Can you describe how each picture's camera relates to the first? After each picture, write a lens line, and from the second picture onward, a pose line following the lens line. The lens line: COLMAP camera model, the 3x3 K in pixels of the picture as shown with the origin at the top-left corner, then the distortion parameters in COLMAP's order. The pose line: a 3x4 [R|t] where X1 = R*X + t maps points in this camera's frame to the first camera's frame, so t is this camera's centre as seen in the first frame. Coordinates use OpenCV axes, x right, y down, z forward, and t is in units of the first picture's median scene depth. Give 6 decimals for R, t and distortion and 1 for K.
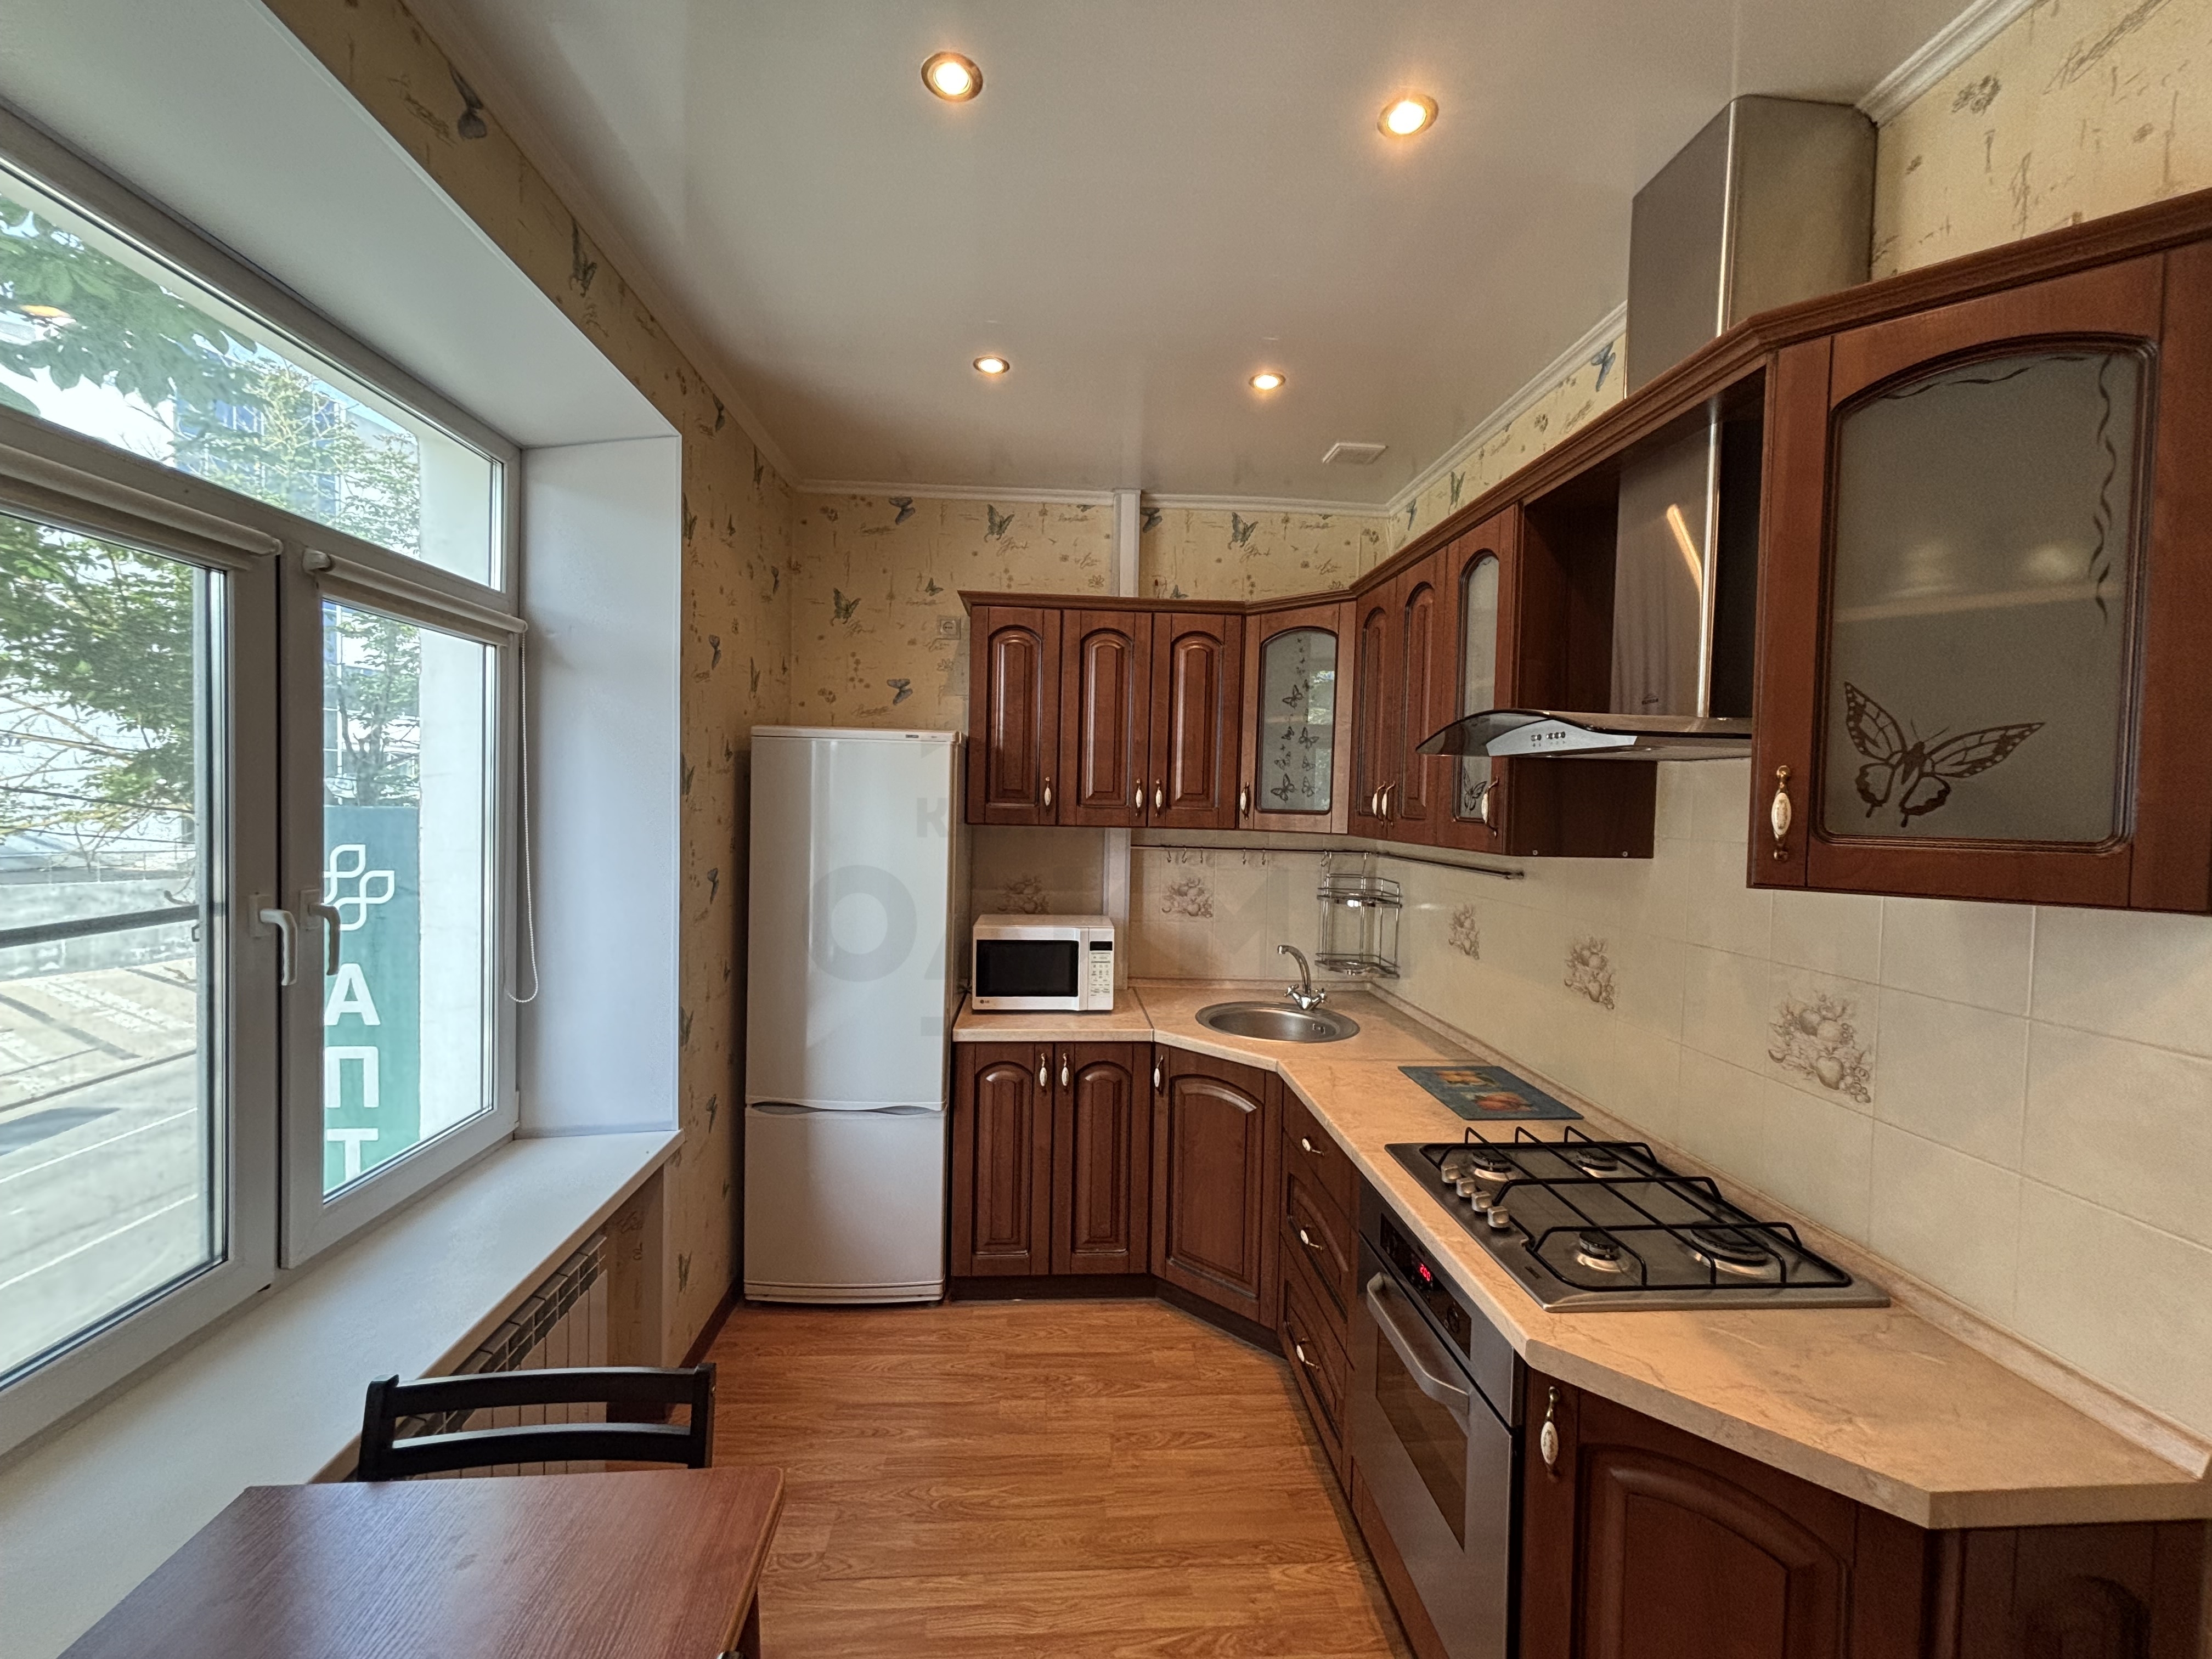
lens RADIAL K [[898.6, 0, 1102.5], [0, 898.6, 826.5], [0, 0, 1]] dist [0.003460, -0.001416]
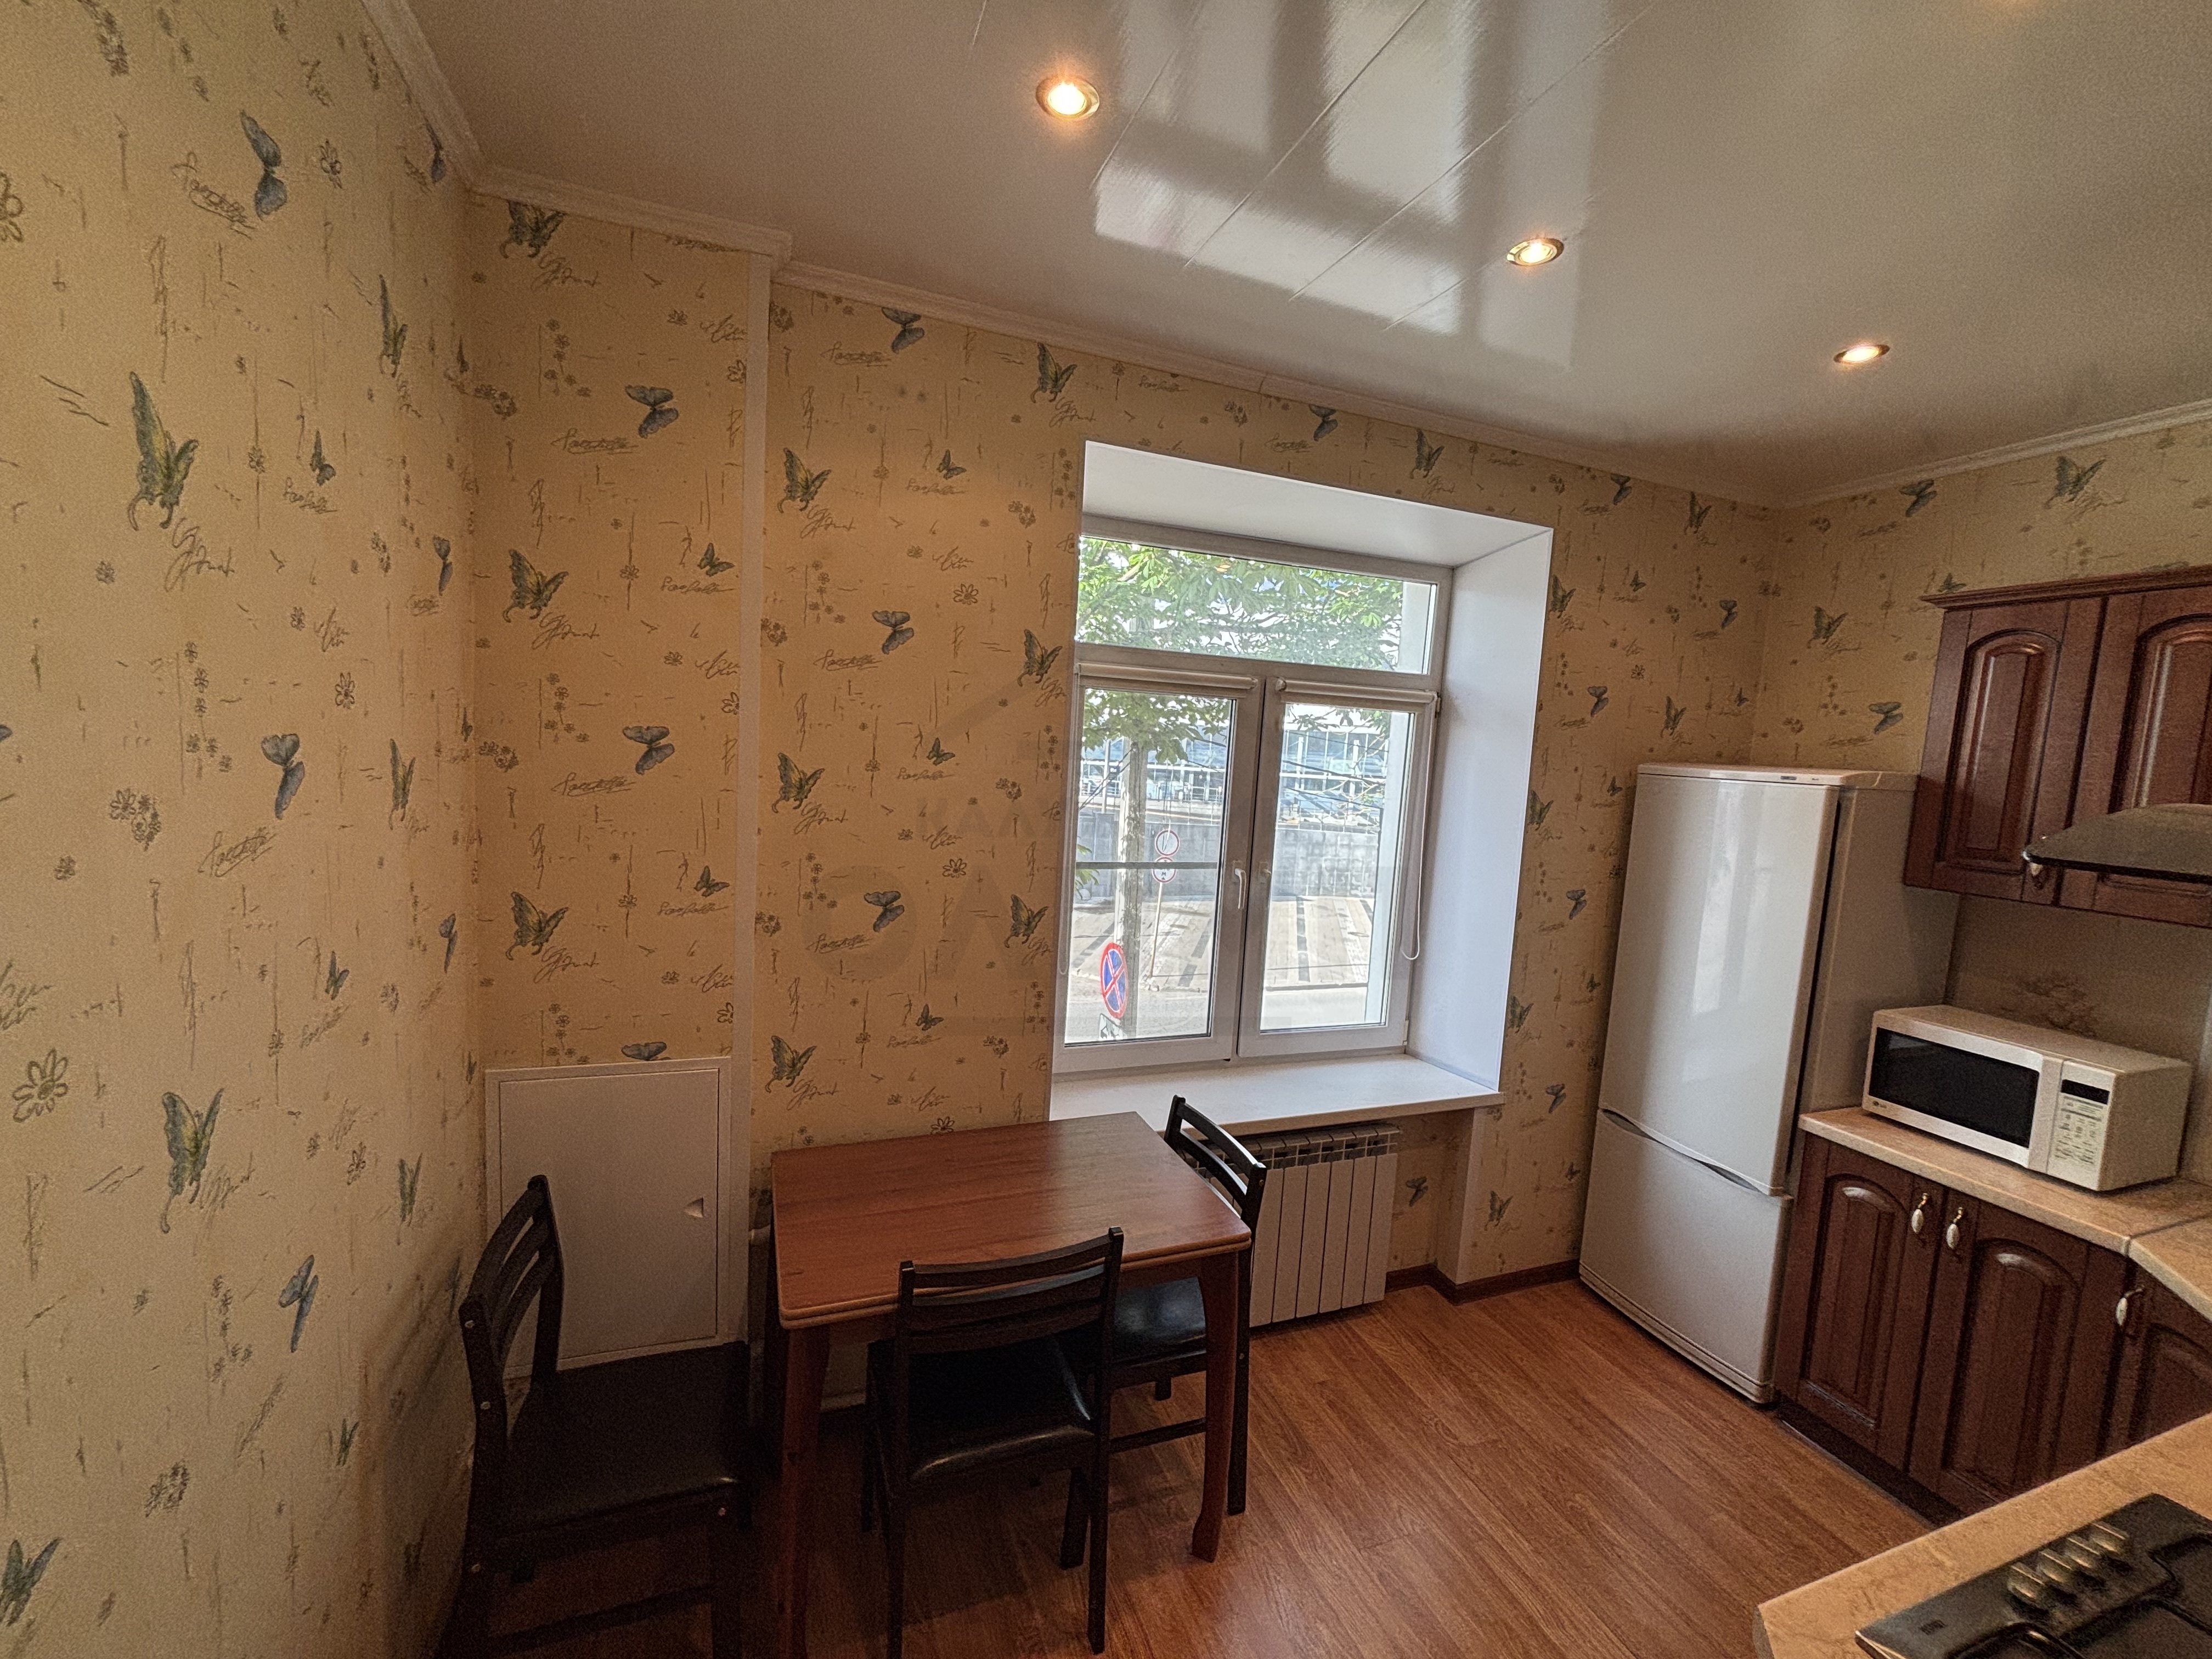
lens RADIAL K [[898.6, 0, 1098.9], [0, 898.6, 825.4], [0, 0, 1]] dist [0.003460, -0.001416]
pose [[0.279010, 0.085787, -0.956448, 0.451766], [-0.079006, 0.994676, 0.066169, -0.057685], [0.957033, 0.057103, 0.284303, 0.080200]]
